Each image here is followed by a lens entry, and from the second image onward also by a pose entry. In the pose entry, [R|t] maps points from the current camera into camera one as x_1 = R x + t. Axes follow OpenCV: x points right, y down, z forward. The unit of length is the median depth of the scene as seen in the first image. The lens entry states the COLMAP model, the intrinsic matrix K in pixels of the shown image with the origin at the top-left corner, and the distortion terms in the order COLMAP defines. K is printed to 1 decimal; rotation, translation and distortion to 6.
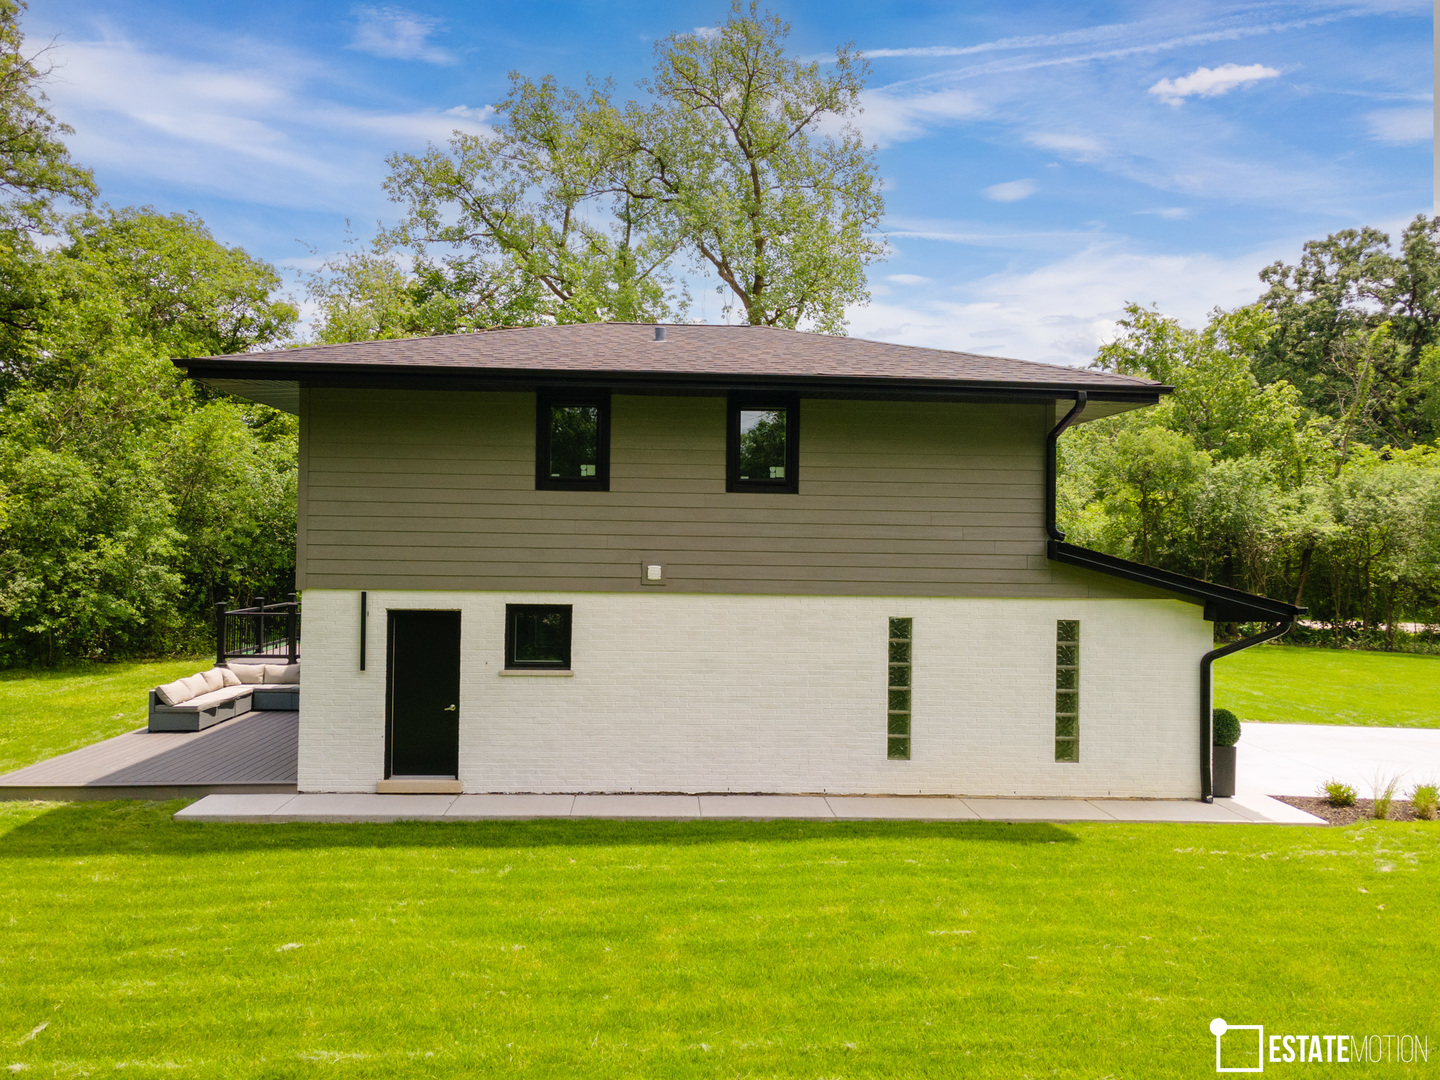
lens RADIAL K [[1059.5, 0, 711.8], [0, 1059.5, 540.4], [0, 0, 1]] dist [0.030967, 0.030128]
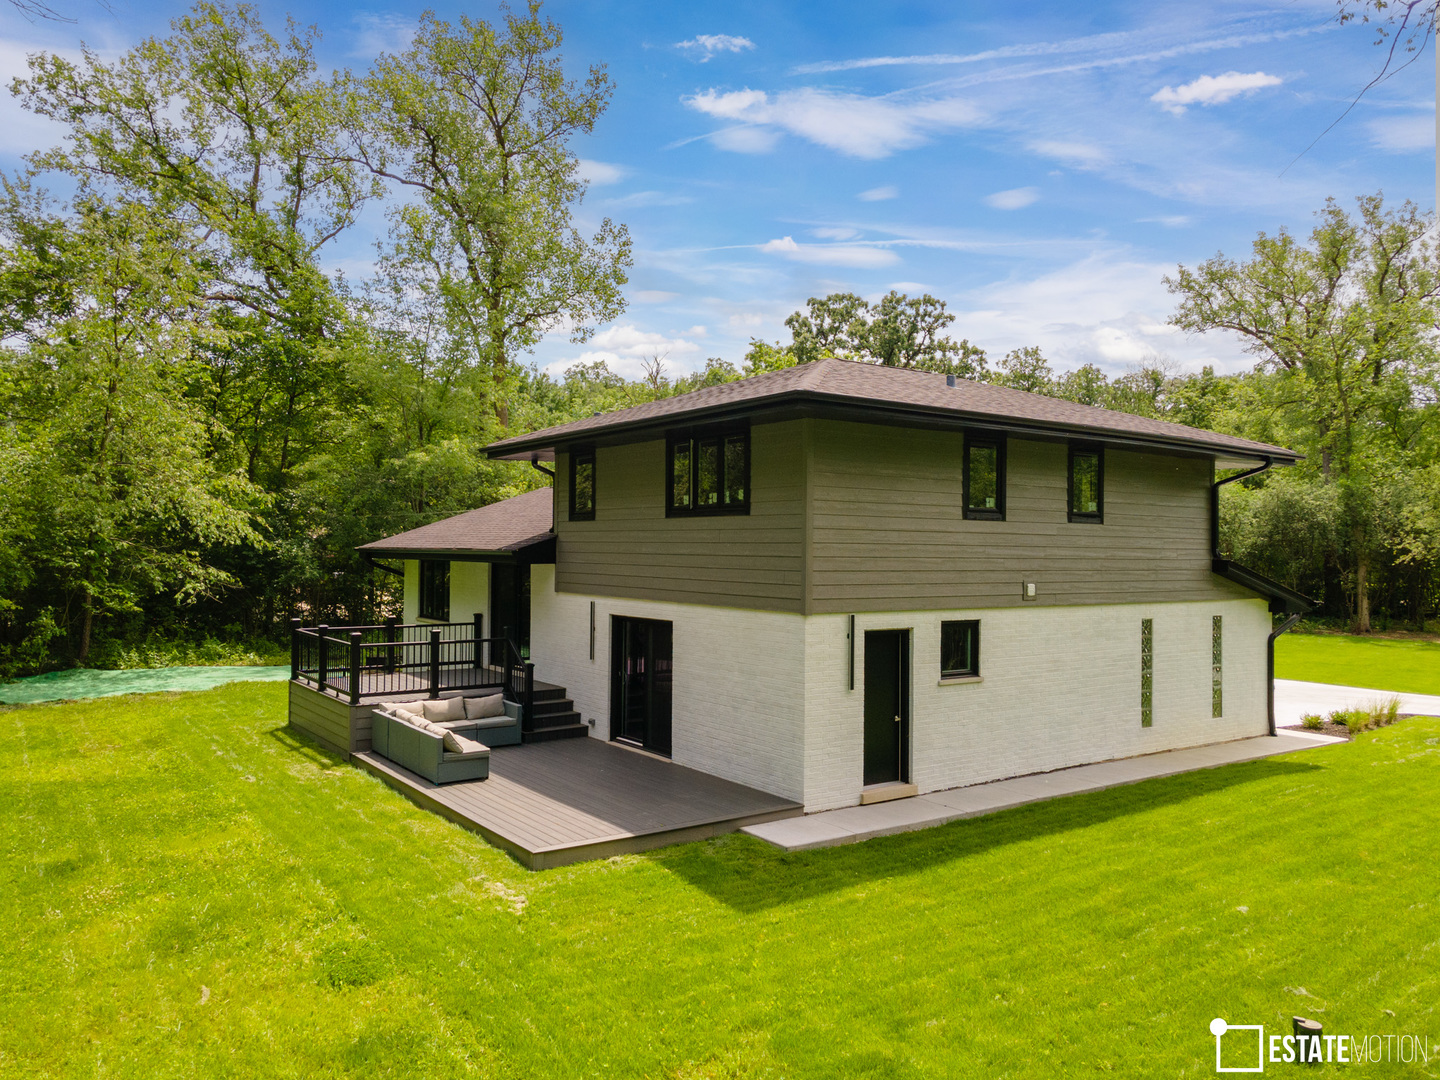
lens RADIAL K [[1059.5, 0, 729.8], [0, 1059.5, 543.5], [0, 0, 1]] dist [0.030967, 0.030128]
pose [[0.836226, -0.003096, 0.548376, -0.921069], [-0.000704, 0.999977, 0.006720, -0.027119], [-0.548384, -0.006006, 0.836205, 0.175804]]
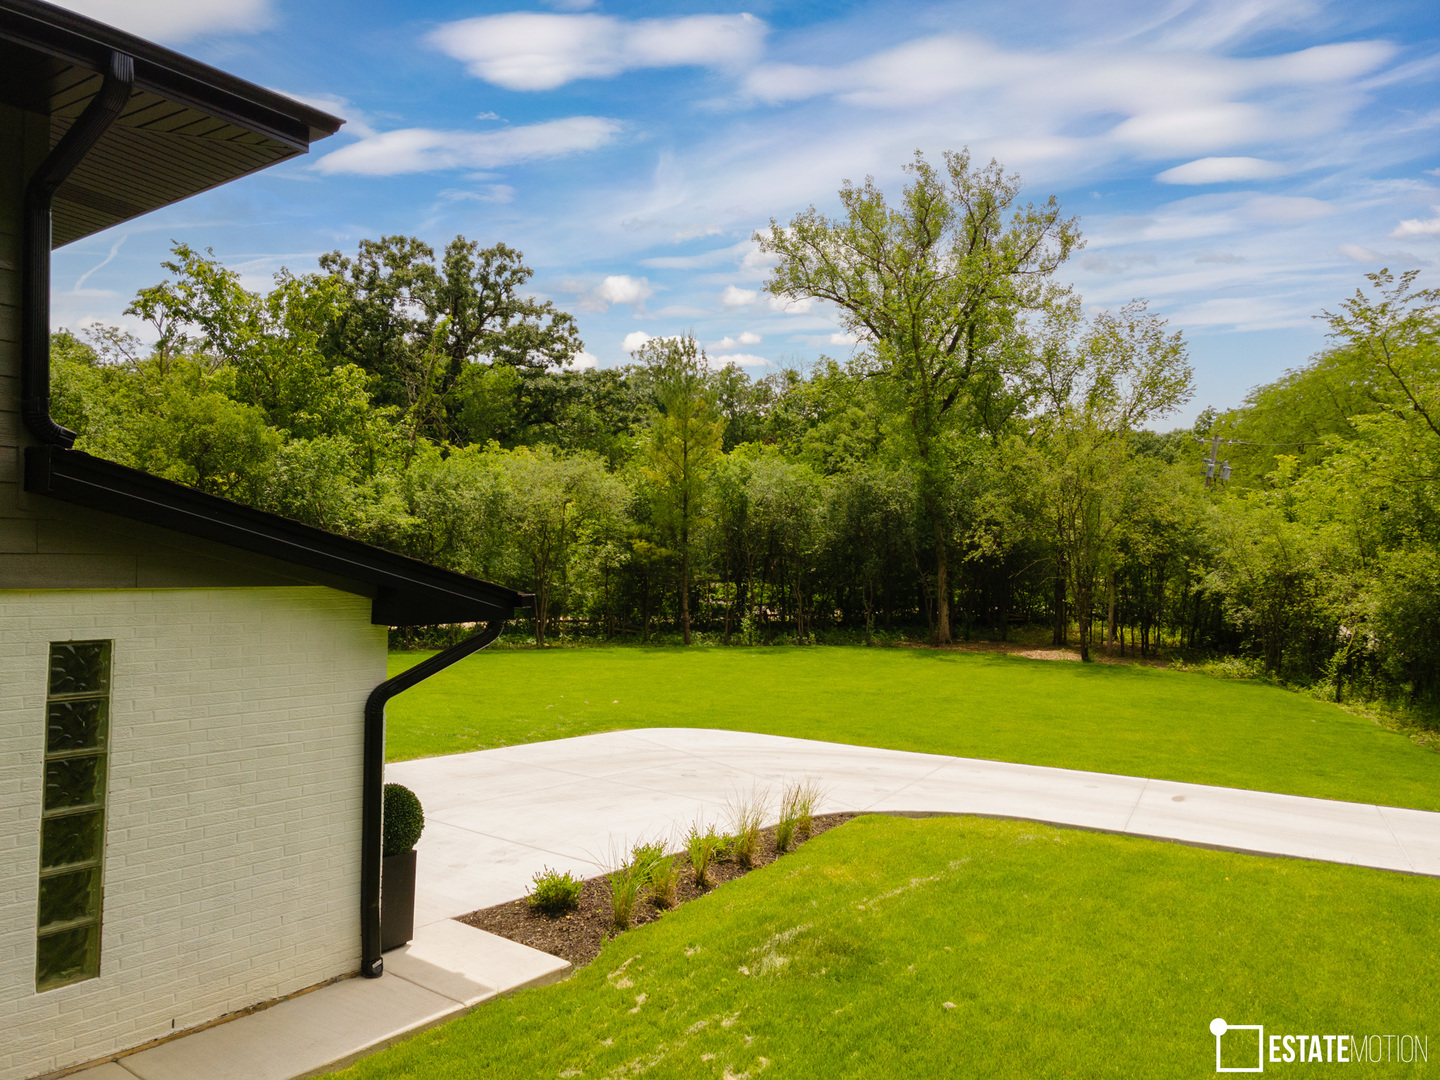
lens RADIAL K [[1059.5, 0, 718.0], [0, 1059.5, 545.6], [0, 0, 1]] dist [0.030967, 0.030128]
pose [[0.661865, 0.008982, 0.749569, 0.175307], [-0.007428, 0.999958, -0.005424, 0.036446], [-0.749586, -0.001978, 0.661904, 0.509219]]
